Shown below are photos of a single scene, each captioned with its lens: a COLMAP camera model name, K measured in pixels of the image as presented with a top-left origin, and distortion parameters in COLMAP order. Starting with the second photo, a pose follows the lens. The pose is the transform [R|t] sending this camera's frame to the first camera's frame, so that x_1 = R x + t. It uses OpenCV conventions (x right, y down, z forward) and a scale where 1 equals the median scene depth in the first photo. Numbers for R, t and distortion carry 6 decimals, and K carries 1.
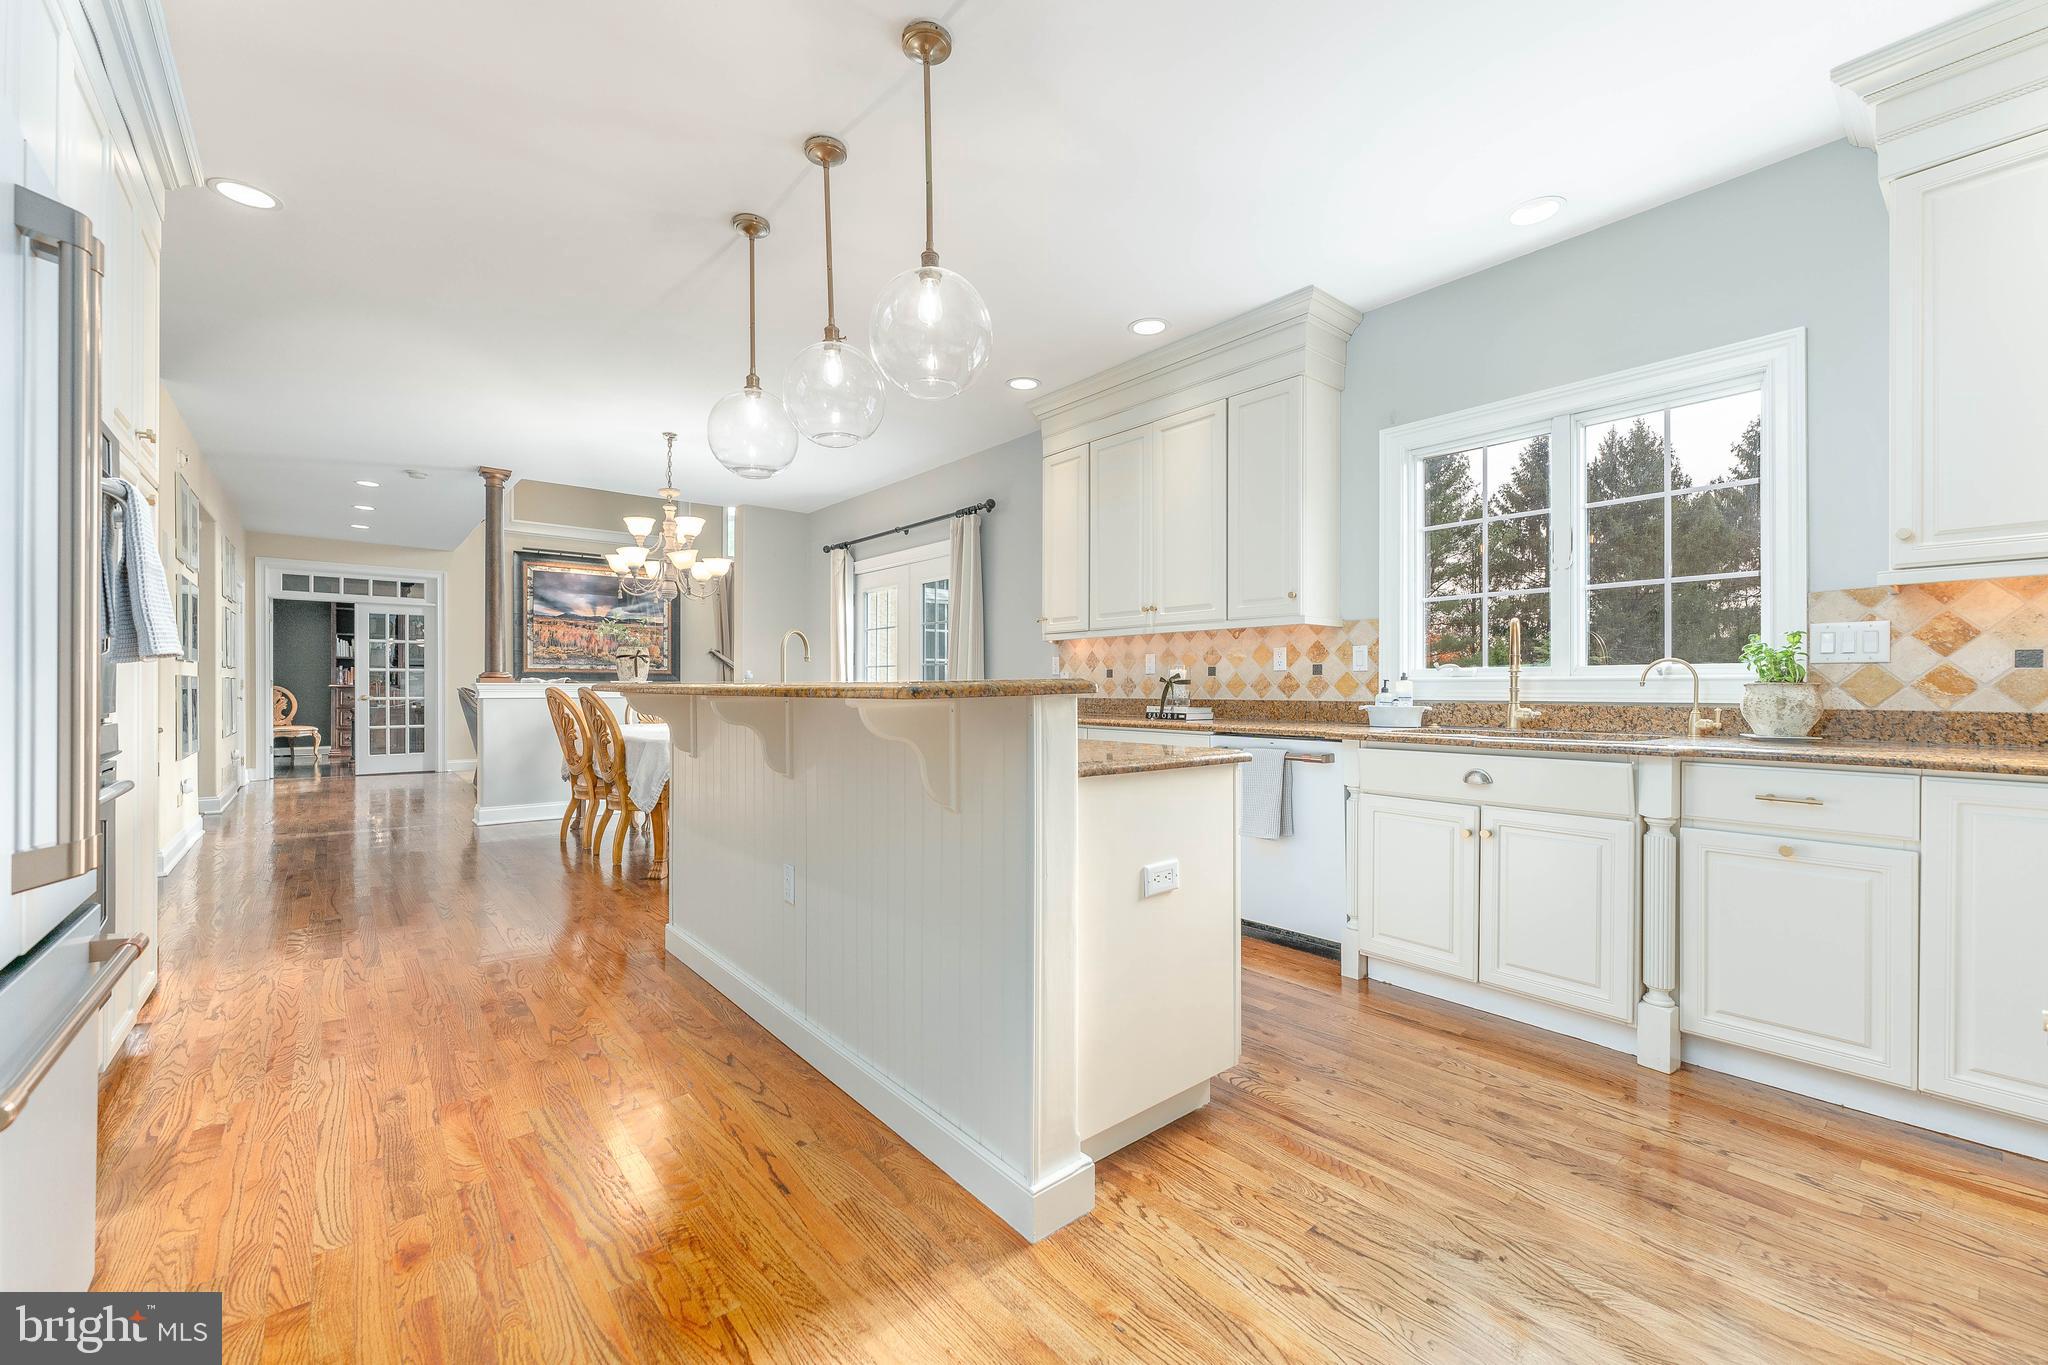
lens RADIAL K [[836.8, 0, 1020.1], [0, 836.8, 680.4], [0, 0, 1]] dist [0.002608, 0.000275]
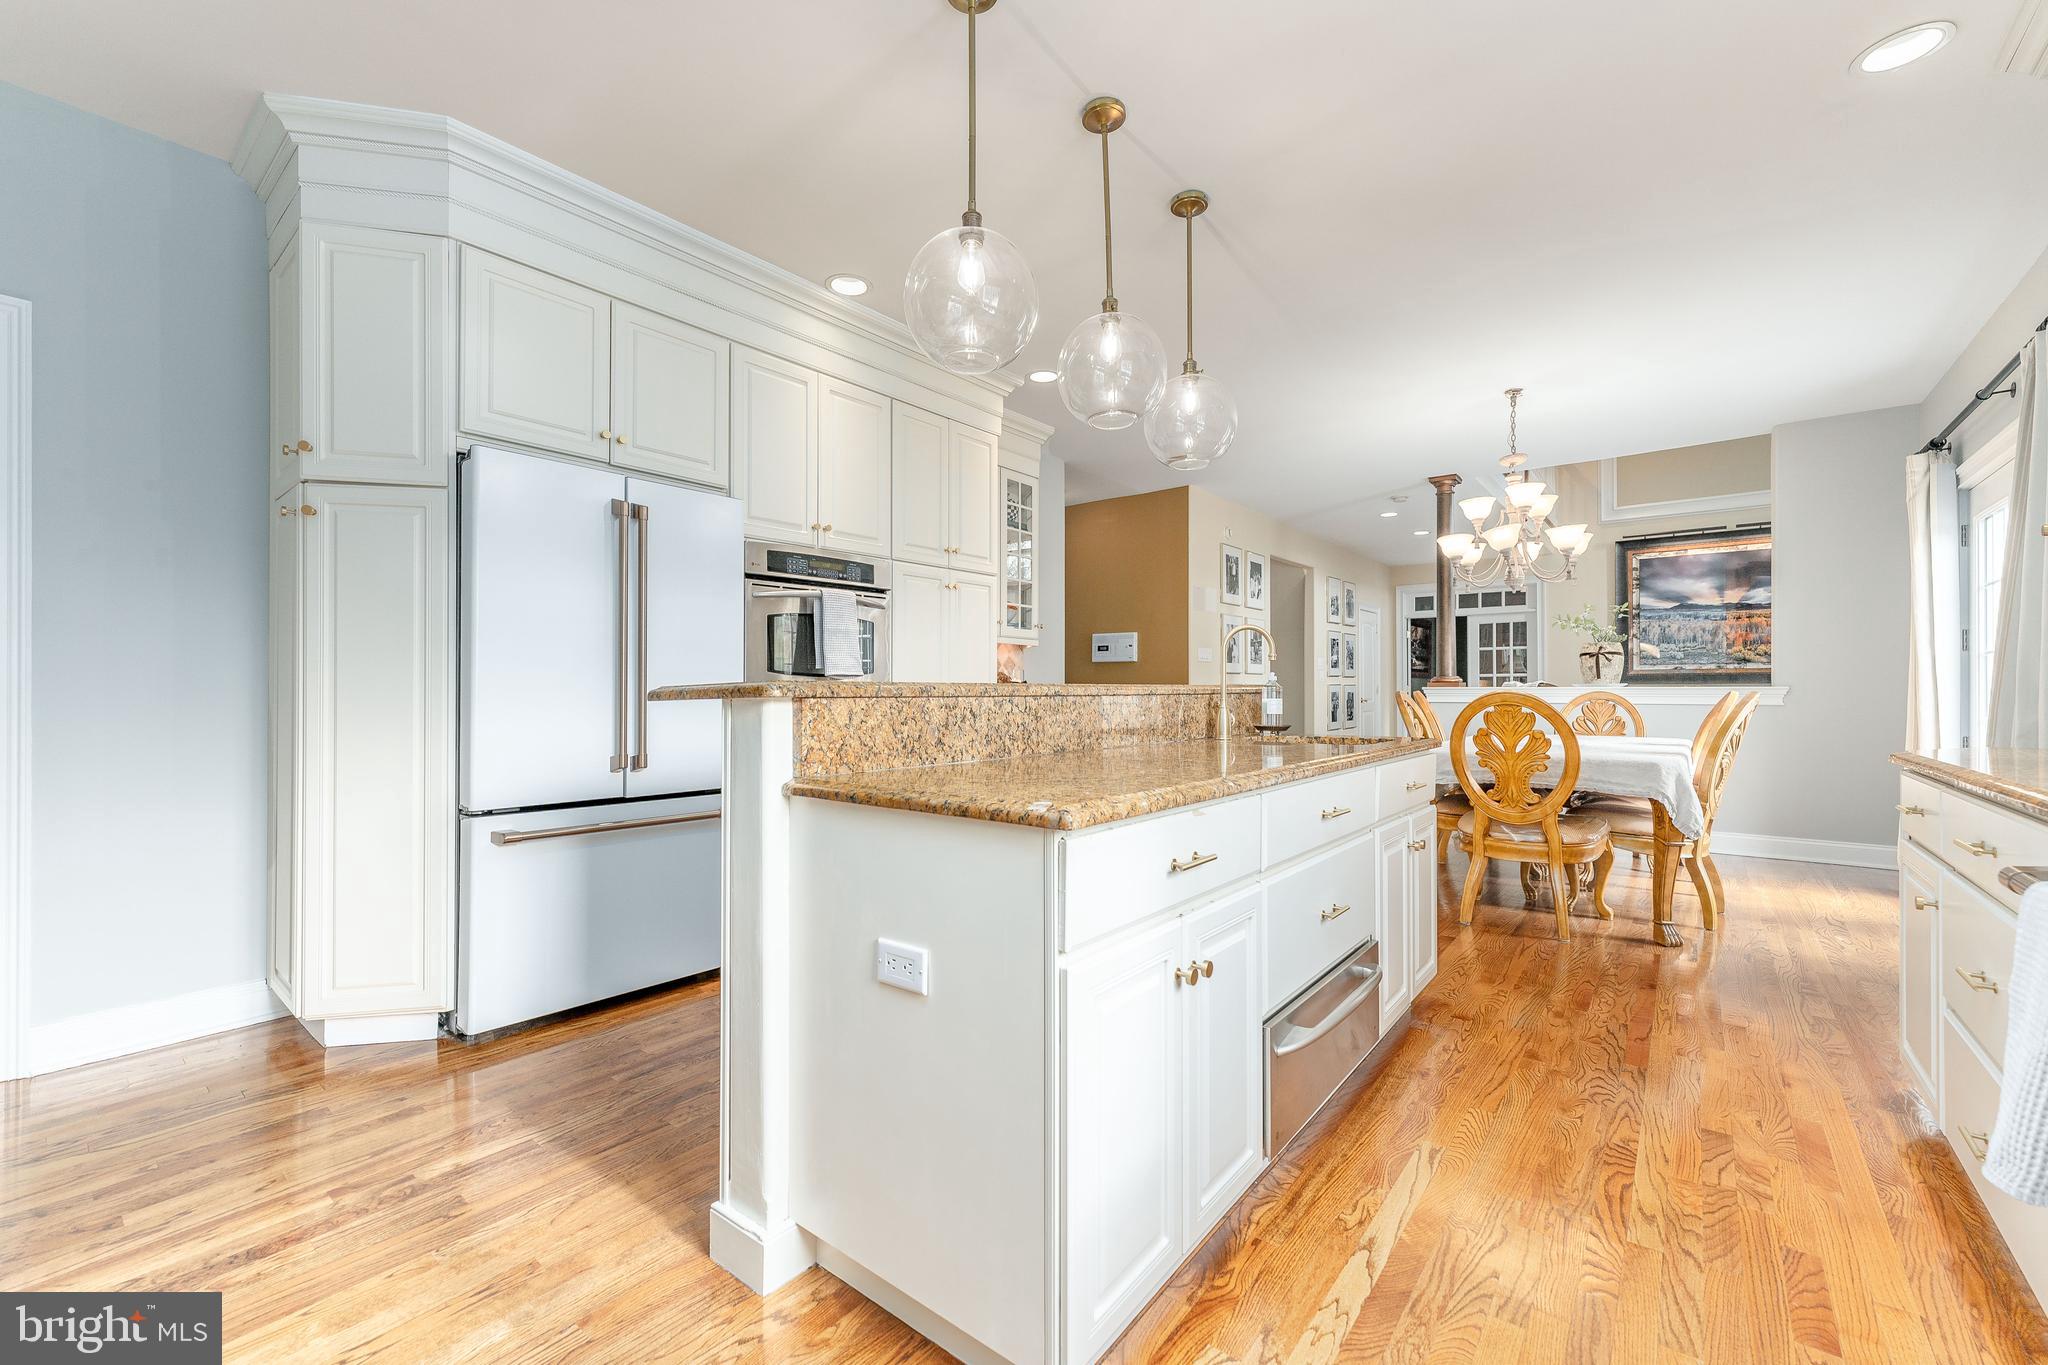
lens RADIAL K [[836.8, 0, 1025.2], [0, 836.8, 689.0], [0, 0, 1]] dist [0.002608, 0.000275]
pose [[0.195603, -0.004402, -0.980673, 0.210476], [0.009585, 0.999951, -0.002577, 0.002886], [0.980636, -0.008896, 0.195635, 0.235626]]
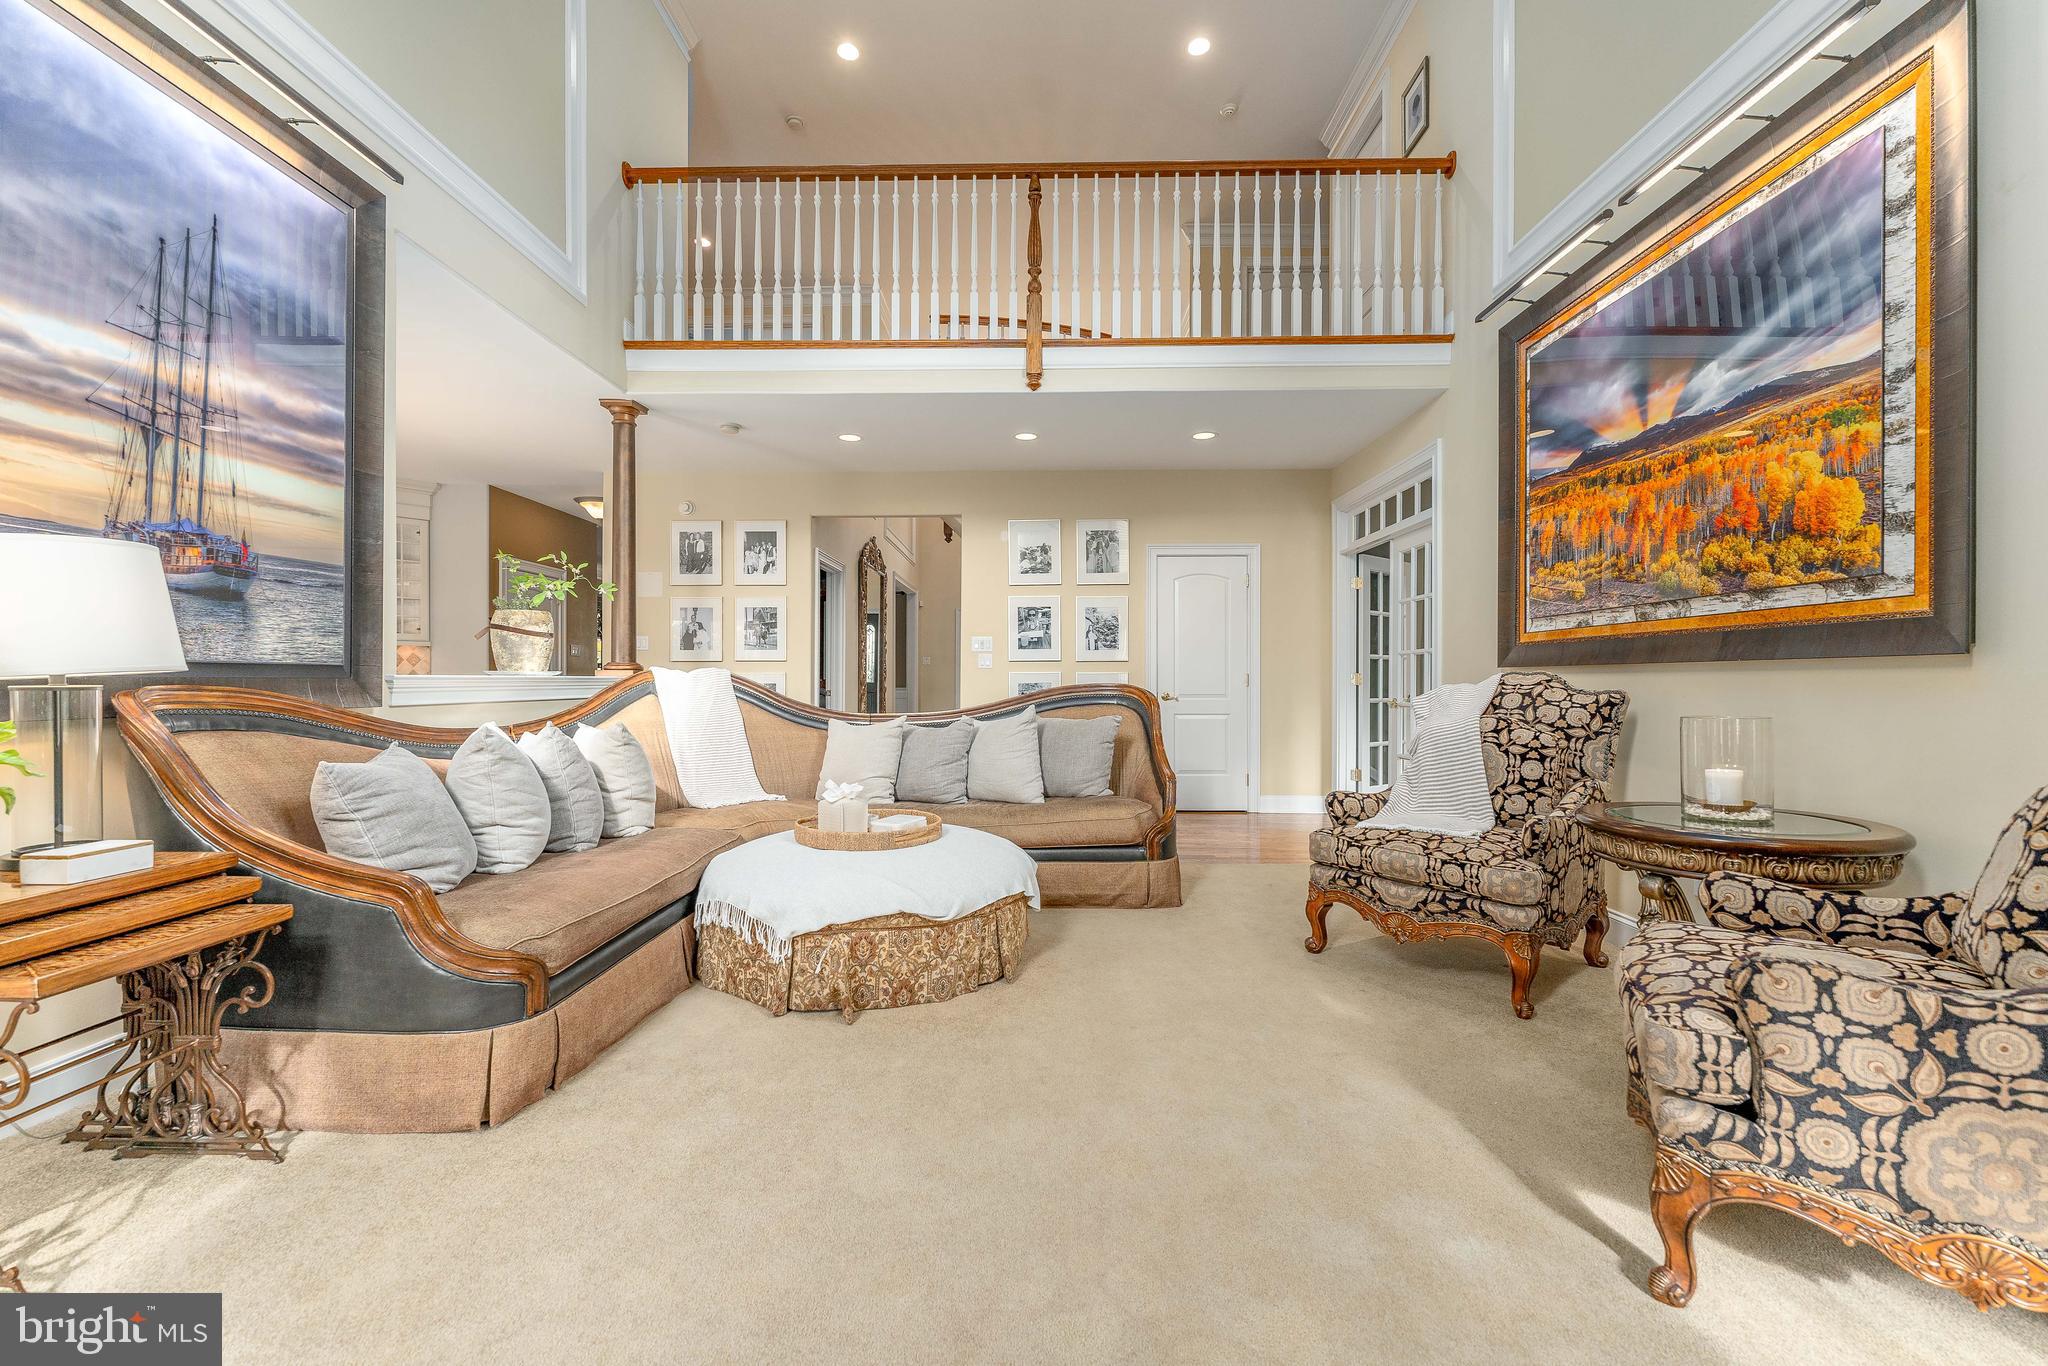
lens RADIAL K [[836.8, 0, 1020.3], [0, 836.8, 680.8], [0, 0, 1]] dist [0.002608, 0.000275]
pose [[-0.666644, -0.002354, -0.745372, -0.215169], [0.002965, 0.999979, -0.005809, 0.010253], [0.745370, -0.006082, -0.666623, 1.376789]]
